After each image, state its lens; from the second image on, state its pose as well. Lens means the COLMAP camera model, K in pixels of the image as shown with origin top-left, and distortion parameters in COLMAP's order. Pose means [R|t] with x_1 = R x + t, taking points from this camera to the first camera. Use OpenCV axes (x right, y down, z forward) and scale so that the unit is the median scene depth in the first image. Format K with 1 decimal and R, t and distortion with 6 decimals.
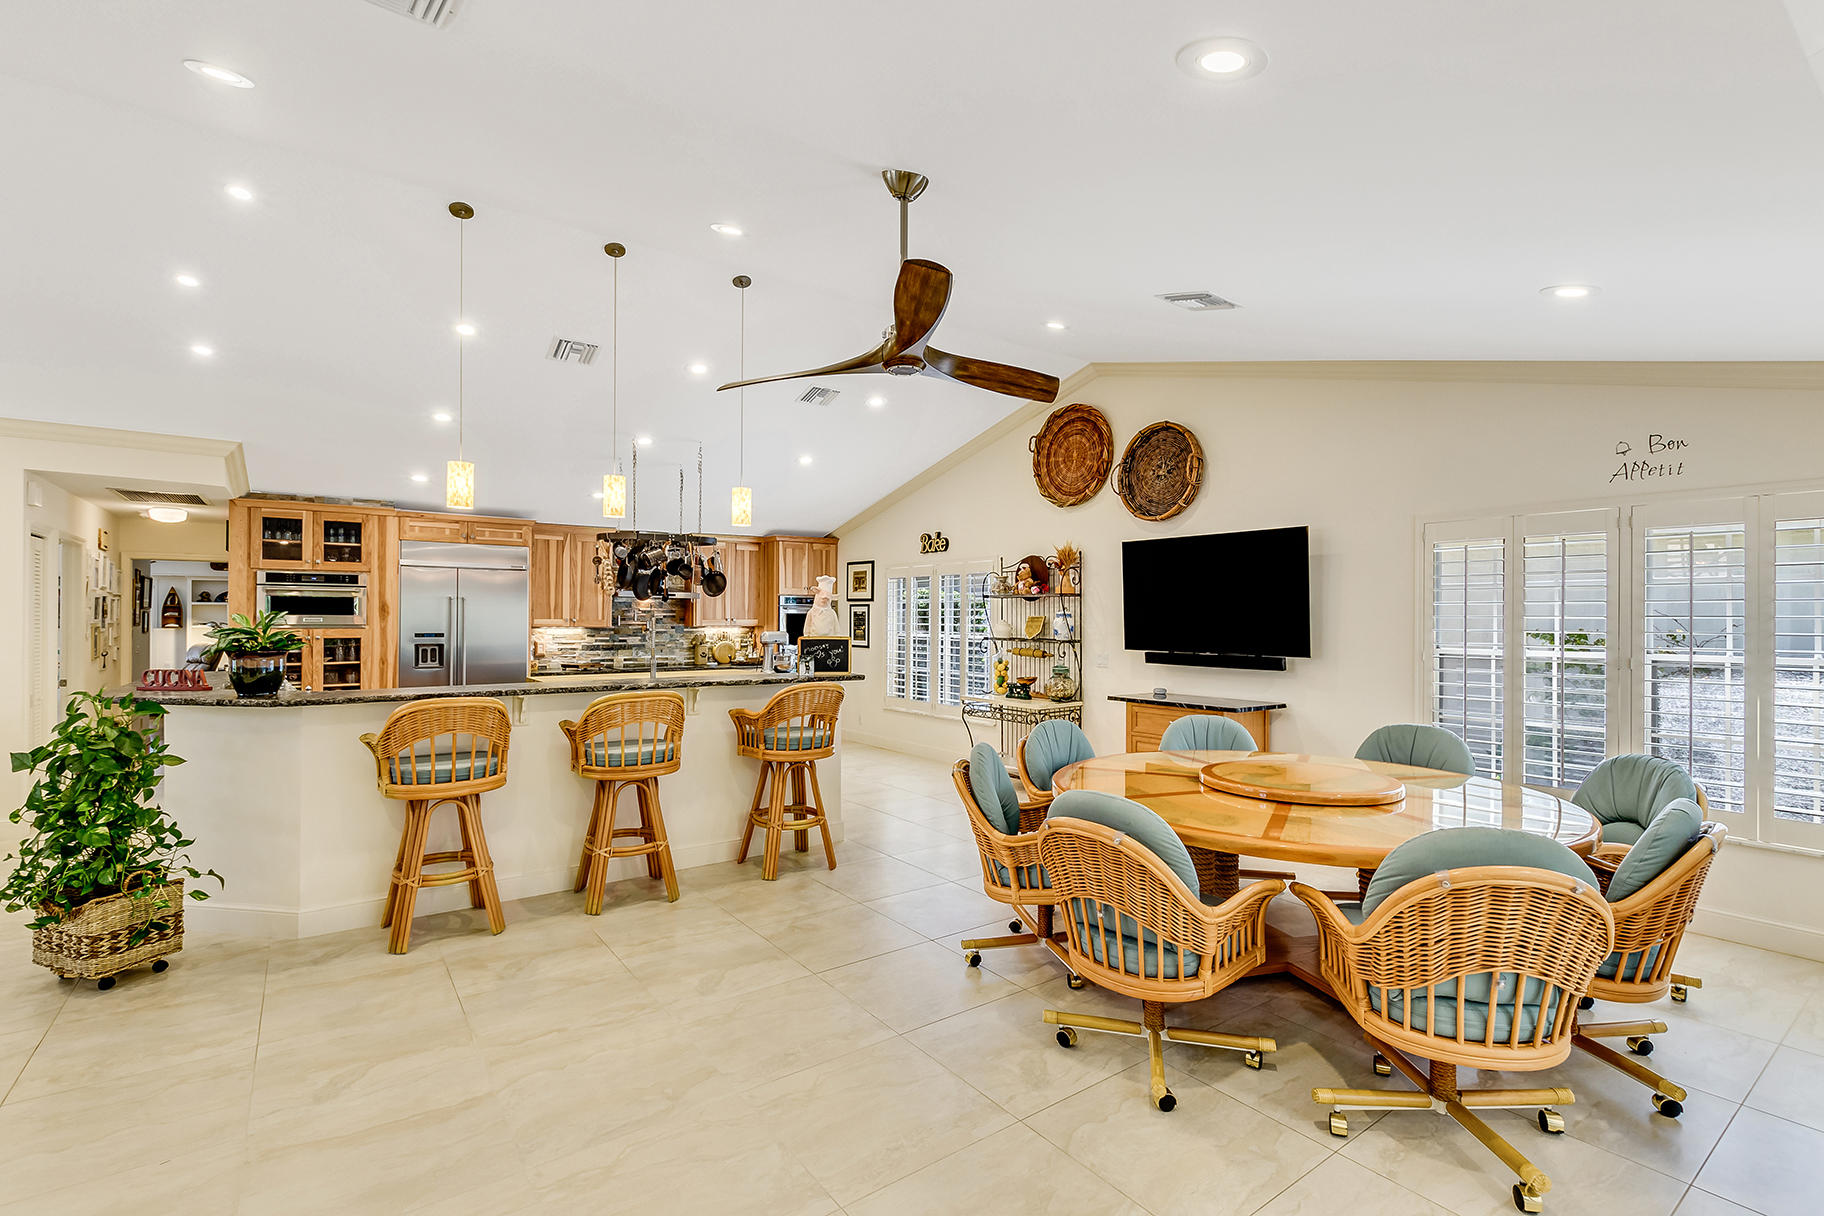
lens RADIAL K [[824.2, 0, 906.4], [0, 824.2, 614.5], [0, 0, 1]] dist [0.004872, -0.002741]
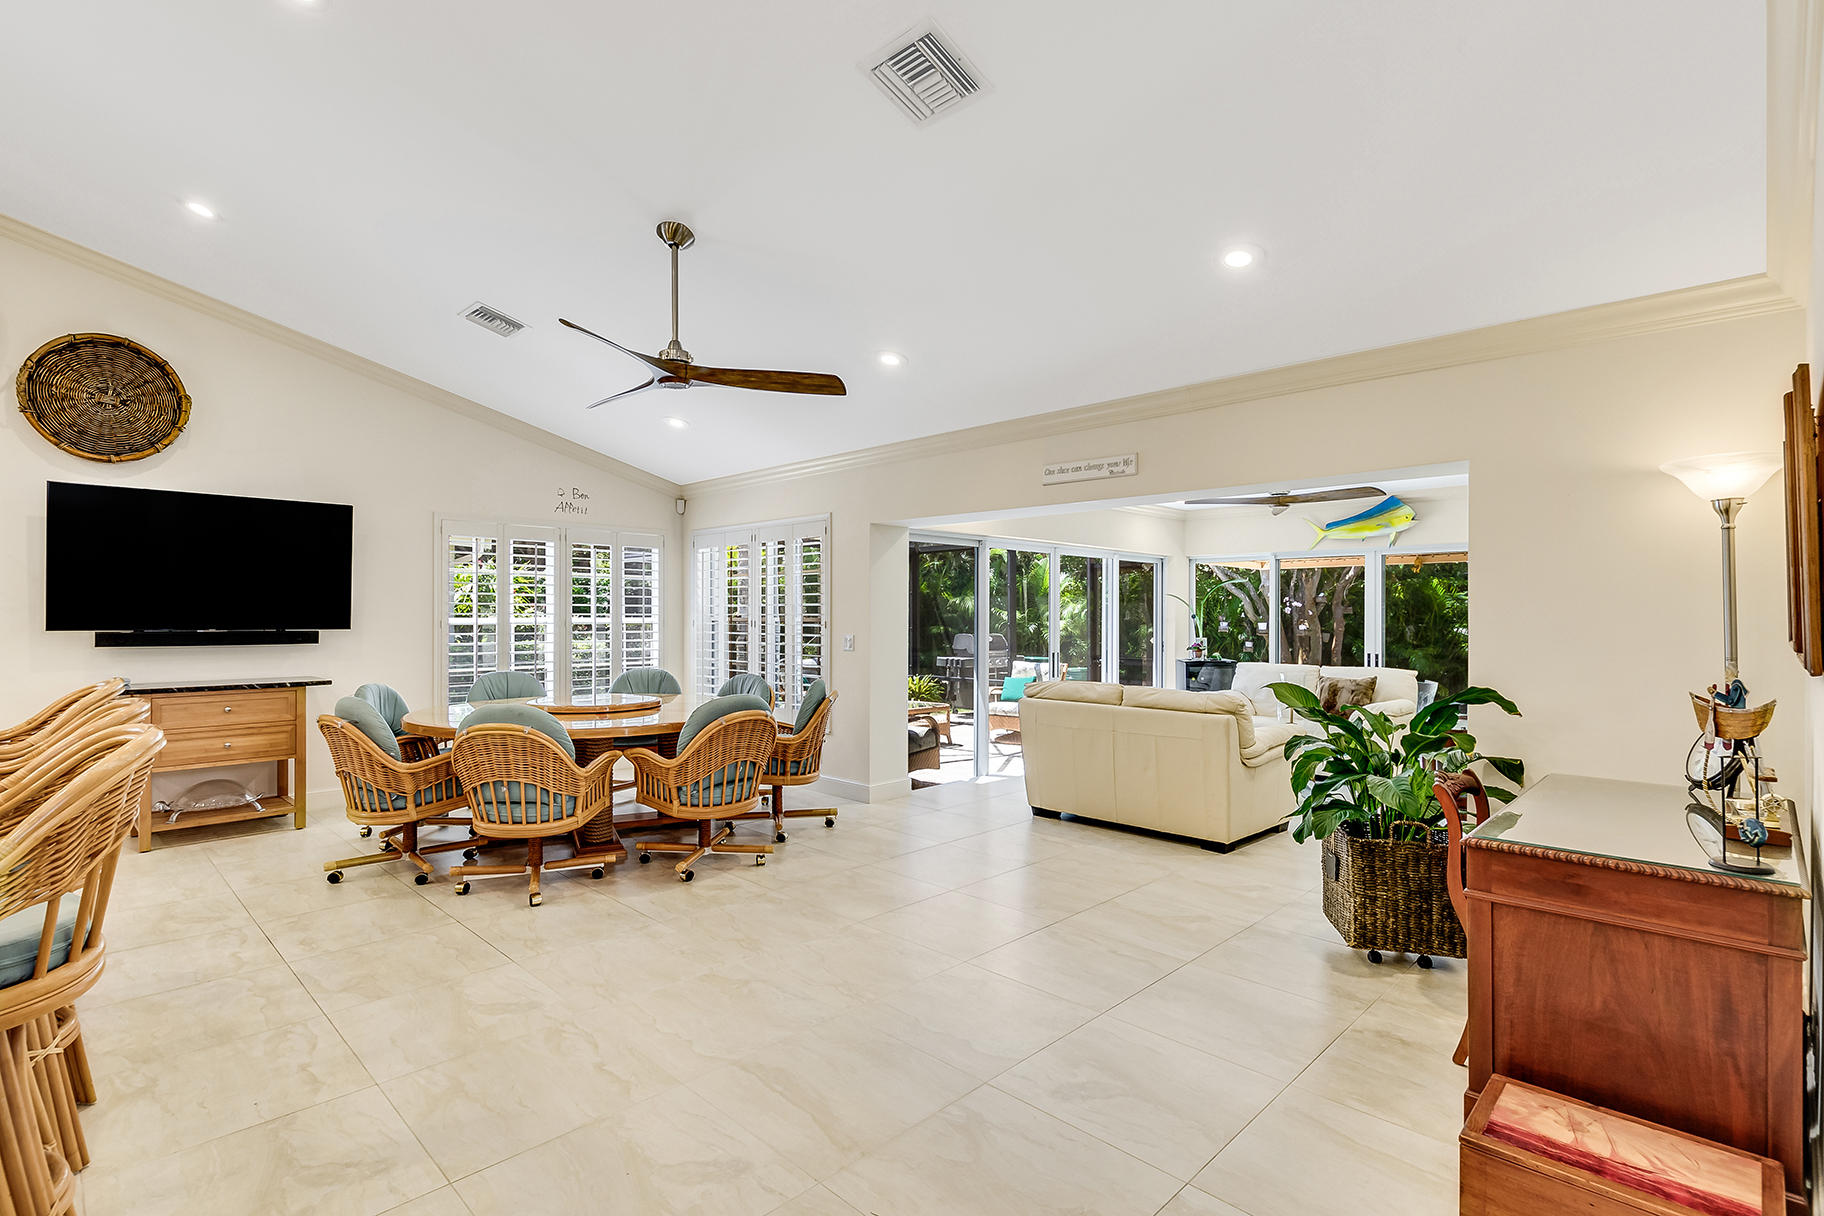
lens RADIAL K [[866.7, 0, 912.8], [0, 866.7, 614.6], [0, 0, 1]] dist [0.005062, -0.000079]
pose [[-0.169178, -0.001994, 0.985584, -0.583657], [-0.006876, 0.999976, 0.000843, 0.021568], [-0.985562, -0.006634, -0.169188, 0.369774]]
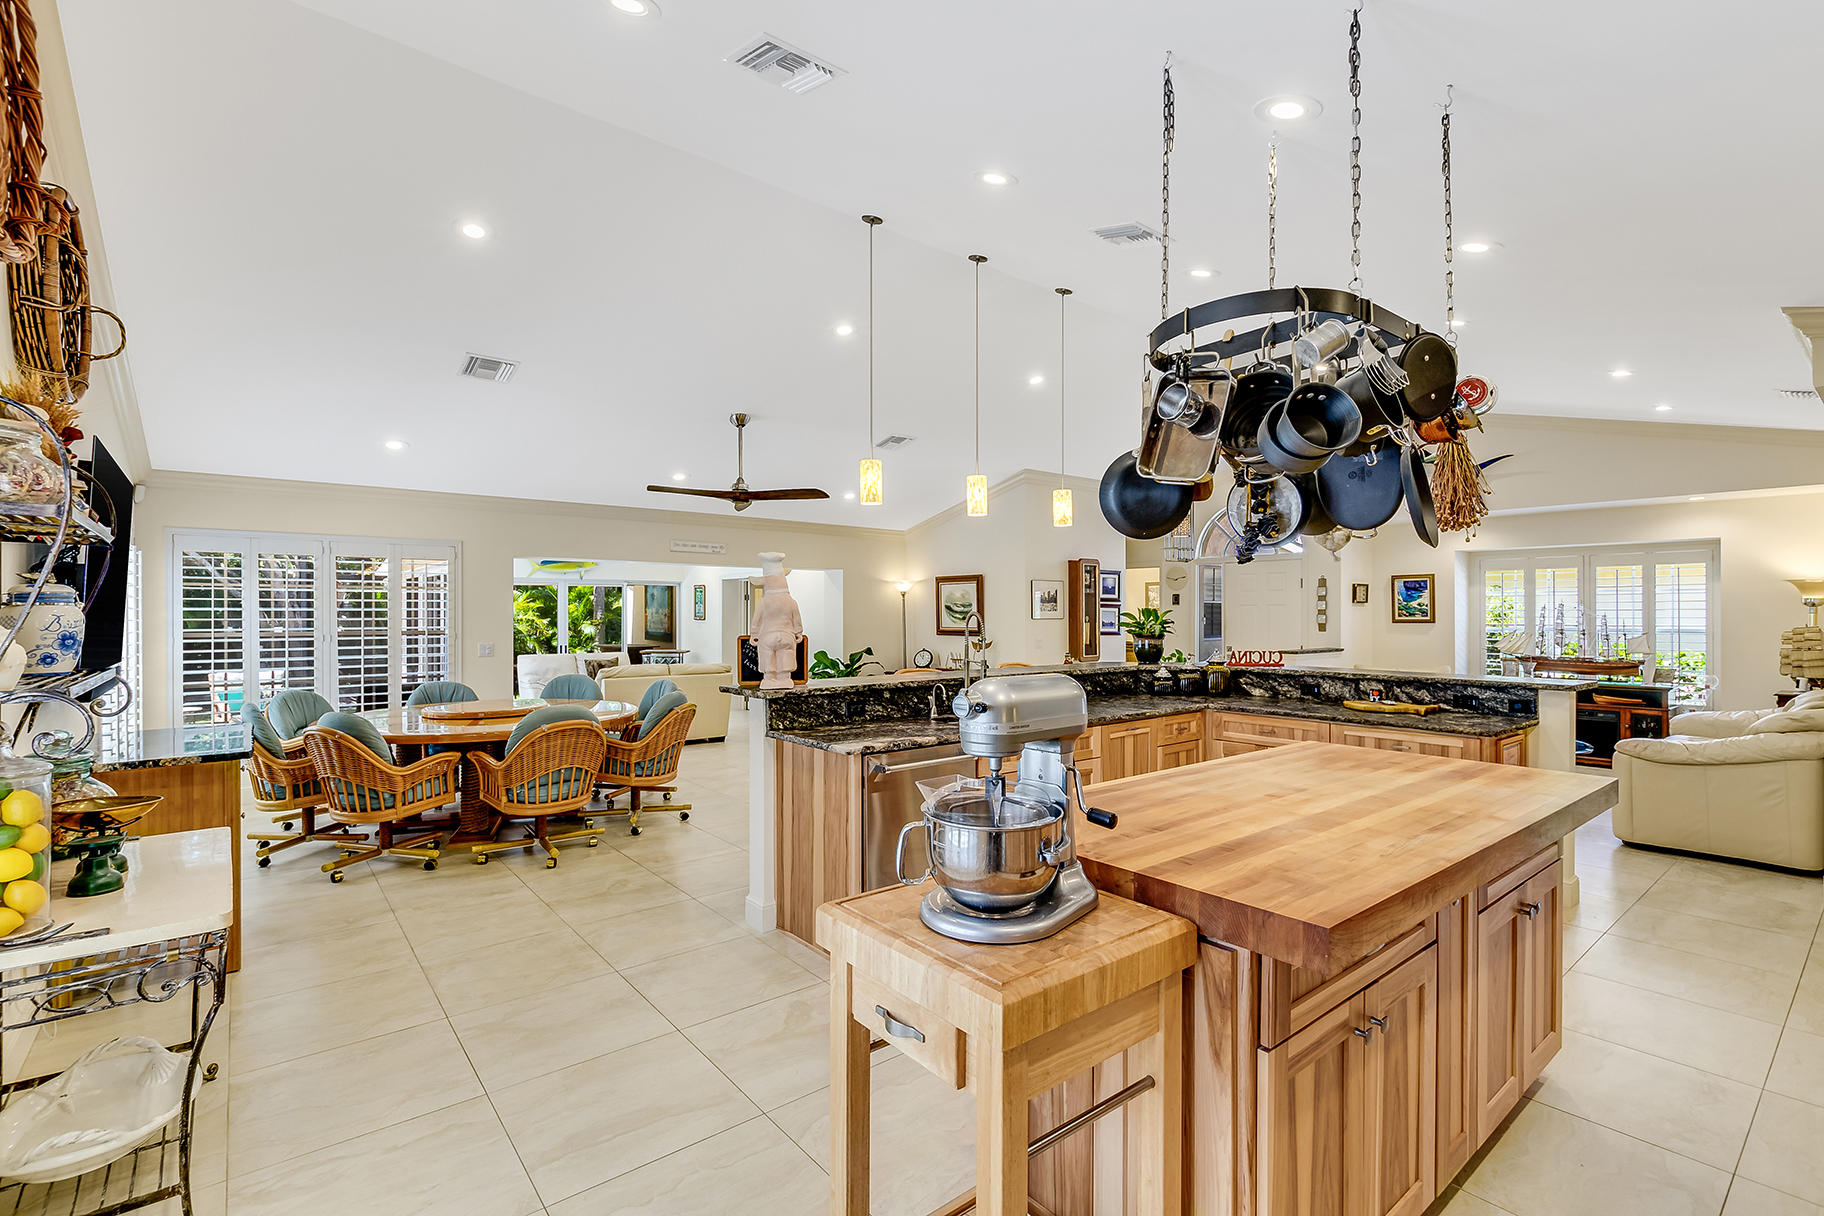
lens RADIAL K [[824.2, 0, 909.6], [0, 824.2, 610.2], [0, 0, 1]] dist [0.004872, -0.002741]
pose [[-0.998171, -0.003132, -0.060369, -0.141699], [-0.002672, 0.999967, -0.007693, 0.006928], [0.060391, -0.007518, -0.998146, 1.407148]]
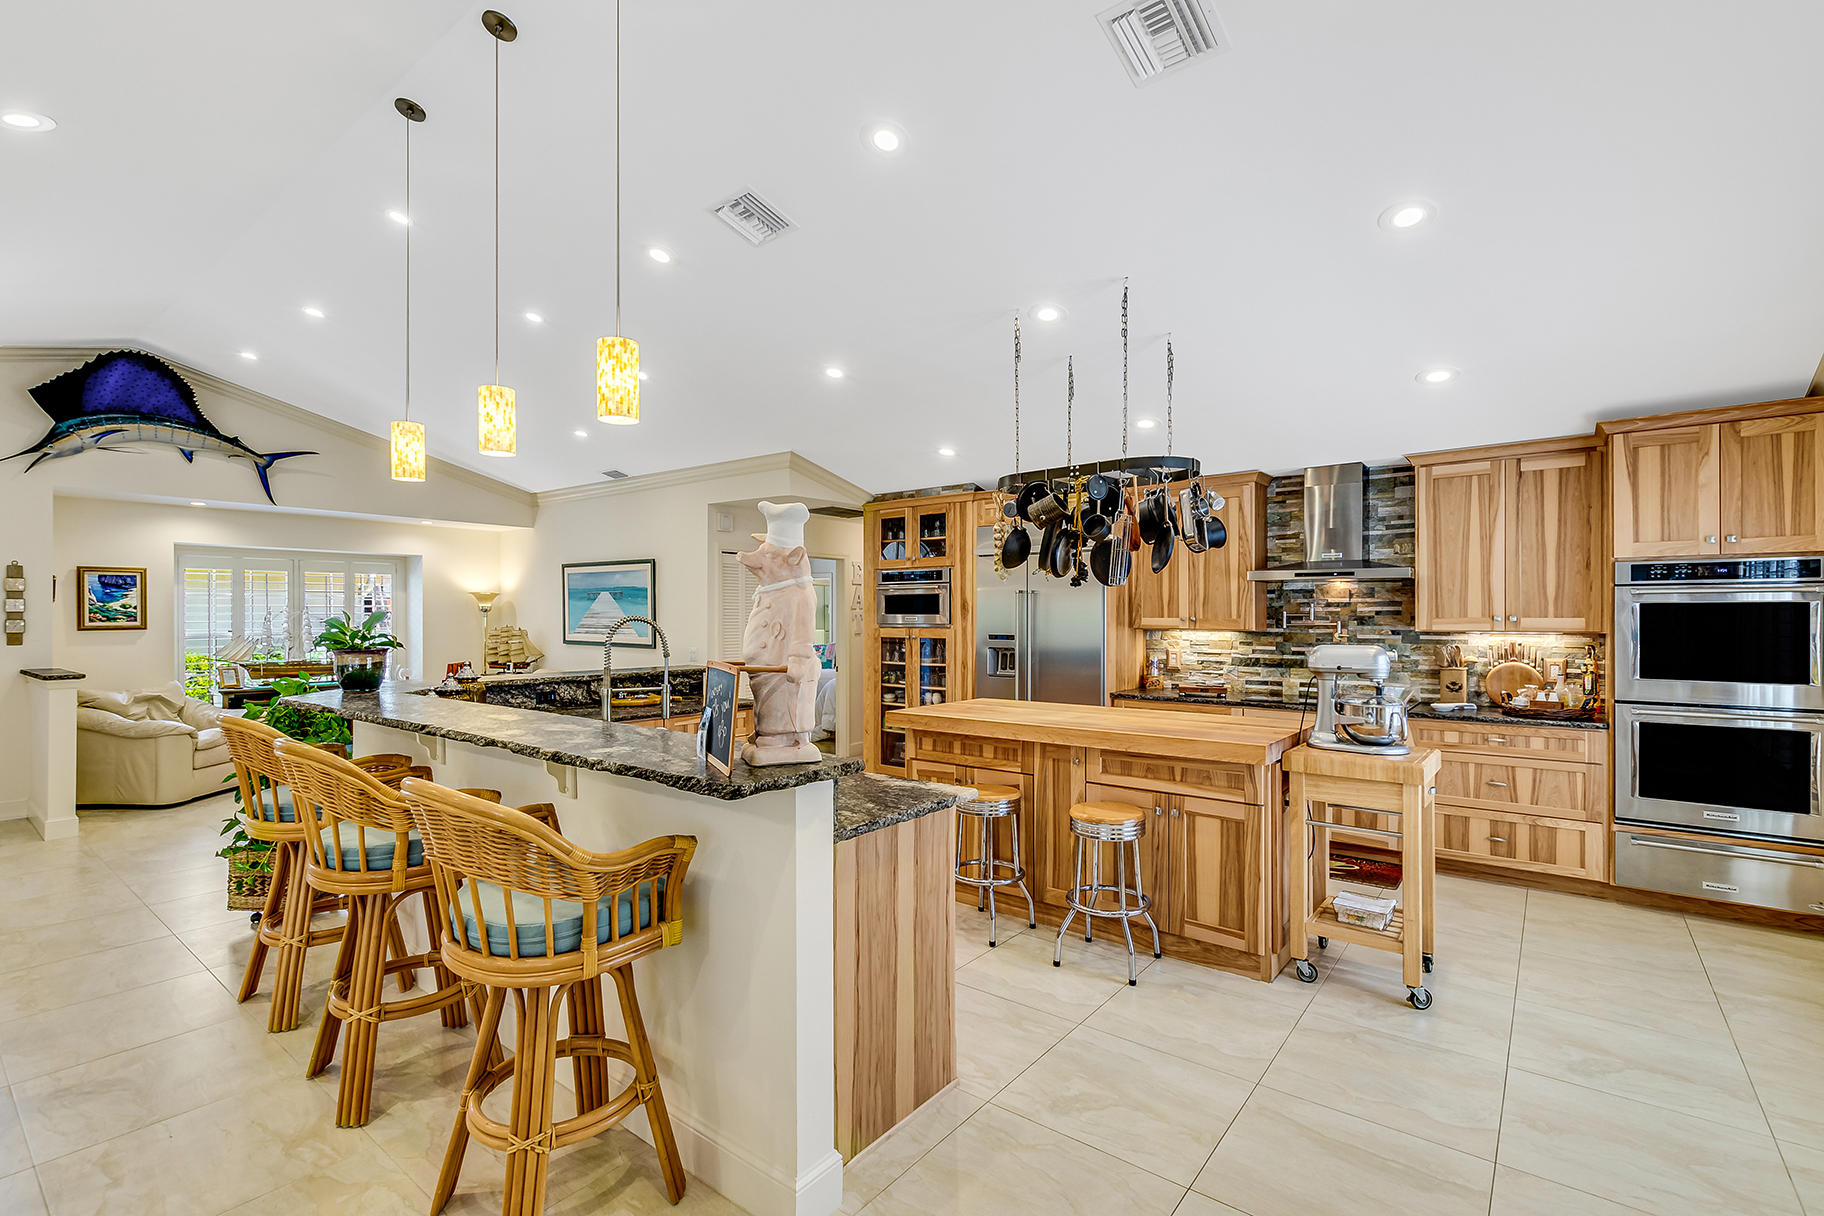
lens RADIAL K [[824.2, 0, 907.1], [0, 824.2, 614.4], [0, 0, 1]] dist [0.004872, -0.002741]
pose [[0.273829, -0.005269, -0.961764, 0.227968], [0.006292, 0.999973, -0.003686, 0.005291], [0.961758, -0.005042, 0.273855, 0.775633]]
